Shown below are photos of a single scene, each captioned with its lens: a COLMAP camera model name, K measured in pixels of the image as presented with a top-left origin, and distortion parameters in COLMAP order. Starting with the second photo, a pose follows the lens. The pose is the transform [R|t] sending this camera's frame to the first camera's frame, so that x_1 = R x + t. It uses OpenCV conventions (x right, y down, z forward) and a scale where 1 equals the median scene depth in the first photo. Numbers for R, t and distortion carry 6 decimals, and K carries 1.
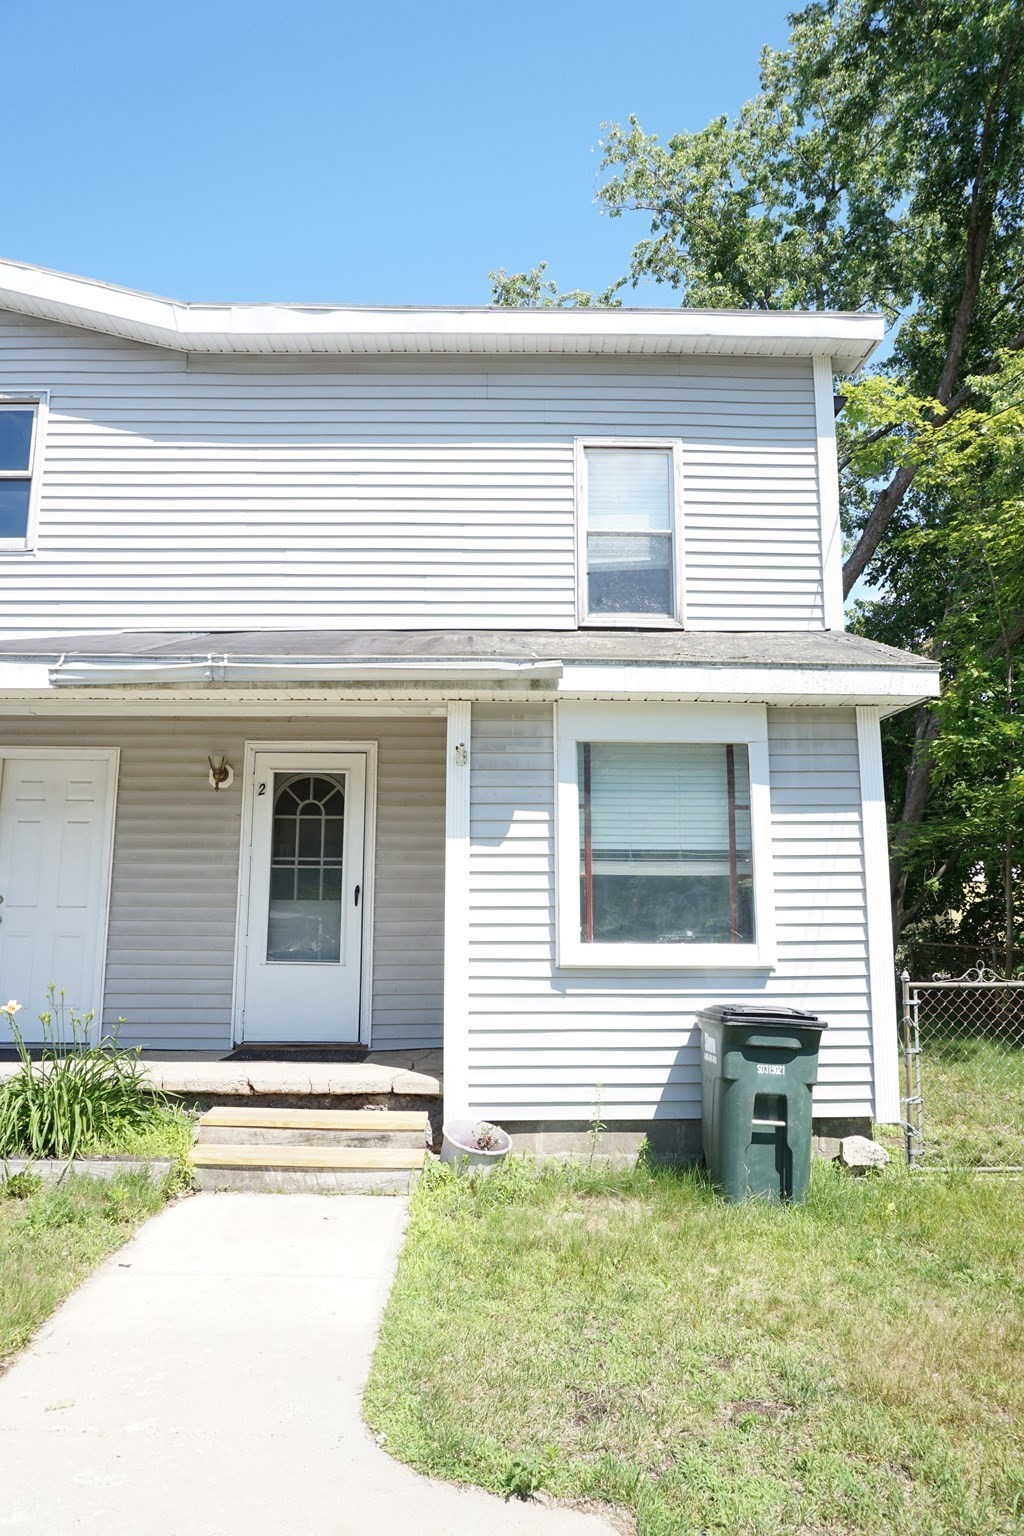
lens RADIAL K [[1025.5, 0, 512.3], [0, 1025.5, 771.5], [0, 0, 1]] dist [-0.045739, 0.037289]
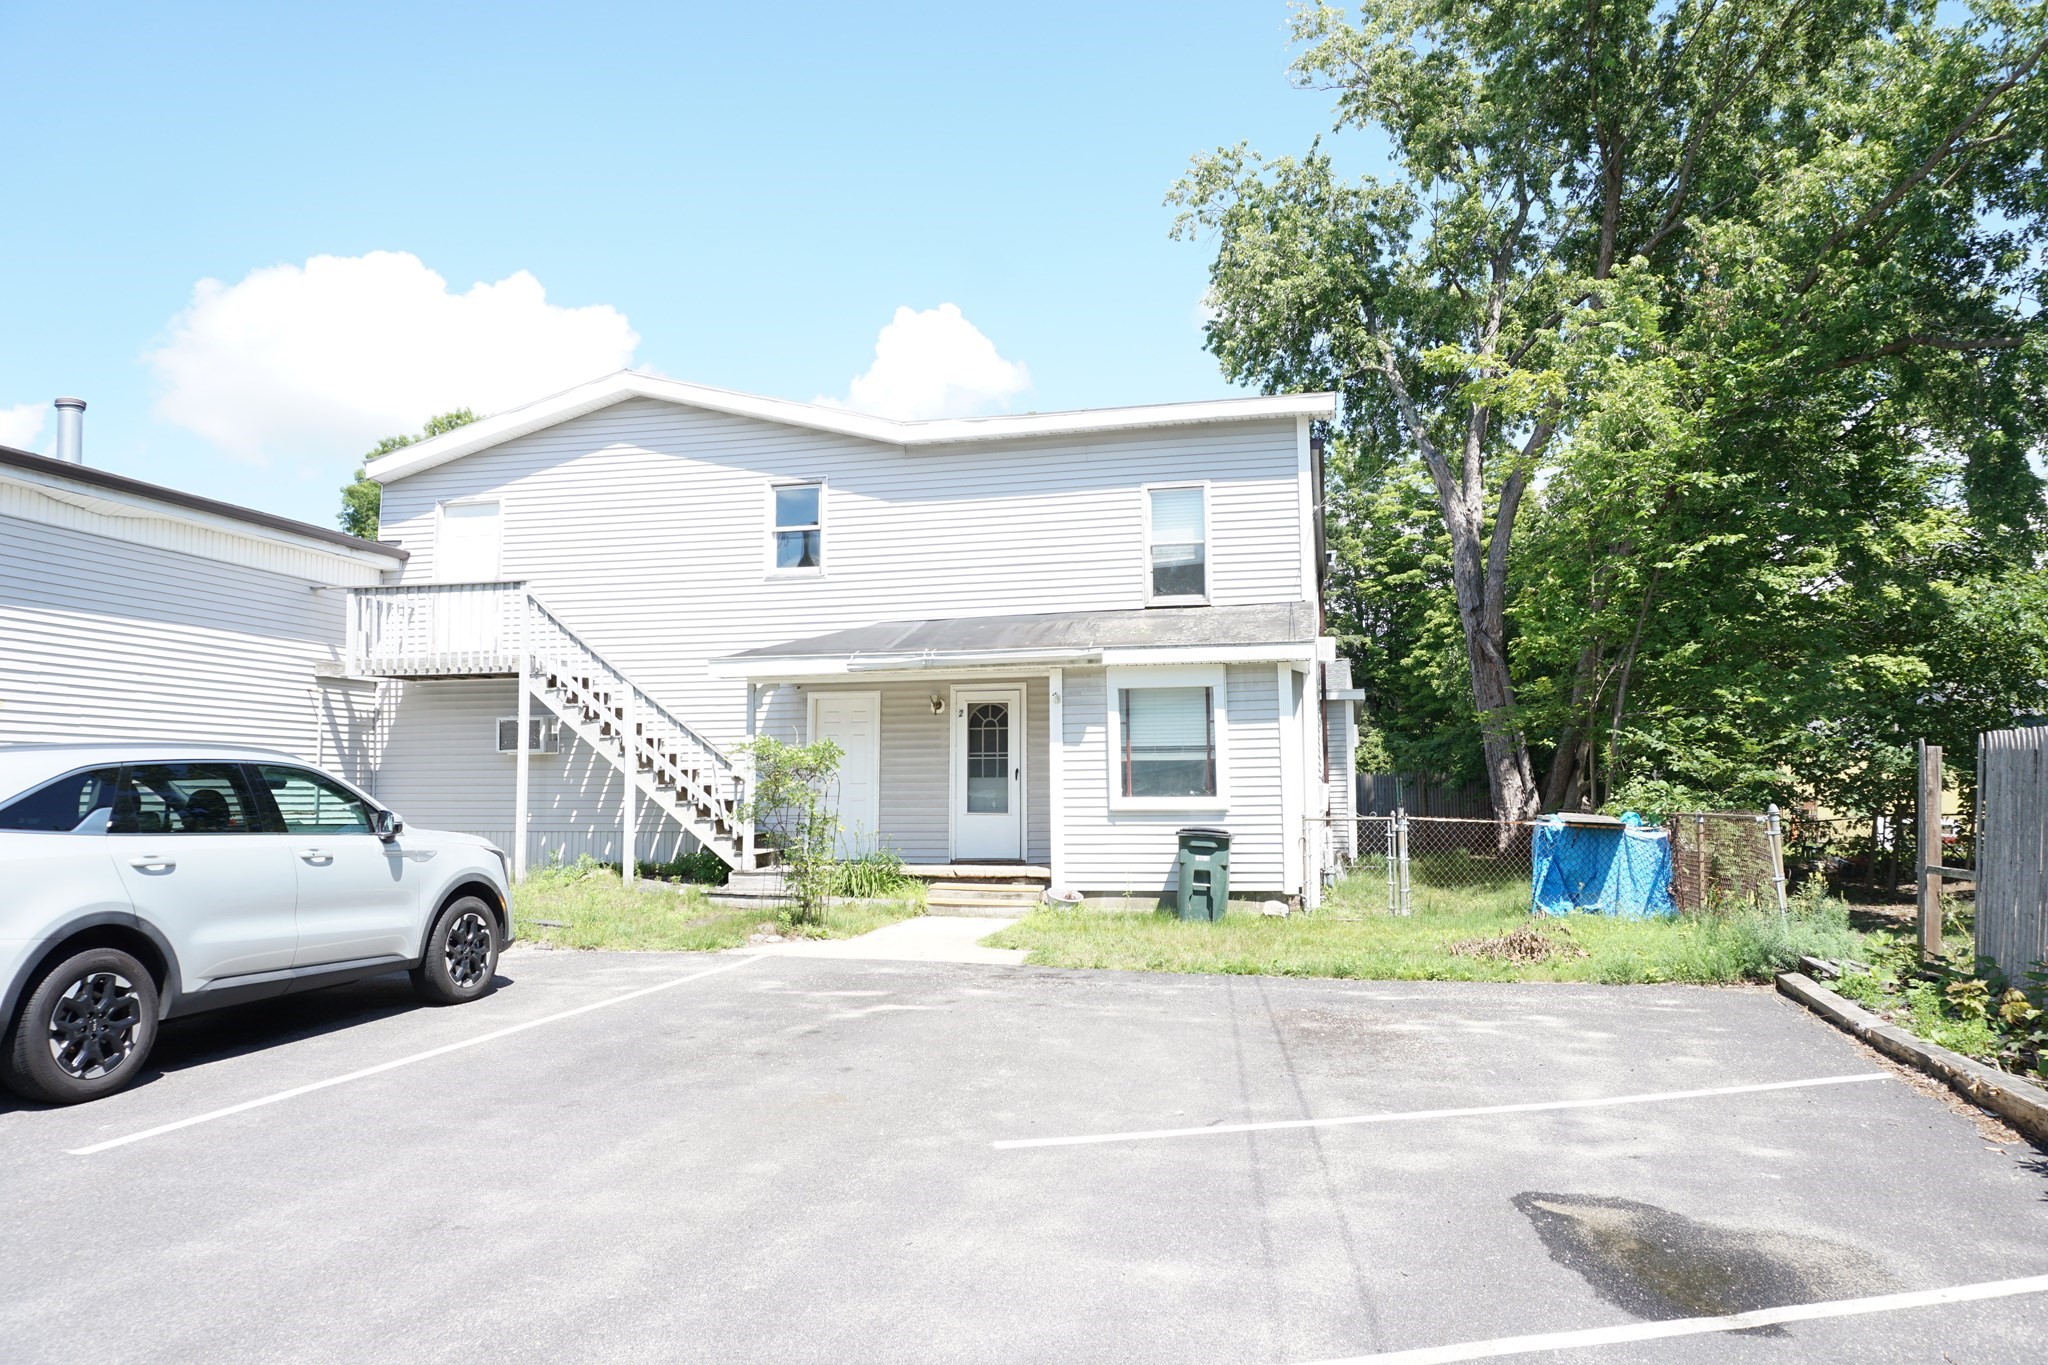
lens RADIAL K [[1367.4, 0, 1019.0], [0, 1367.4, 679.0], [0, 0, 1]] dist [-0.045739, 0.037289]
pose [[0.968145, -0.033544, -0.248132, 0.490766], [0.045784, 0.997994, 0.043720, -0.158990], [0.246168, -0.053688, 0.967739, -1.388527]]
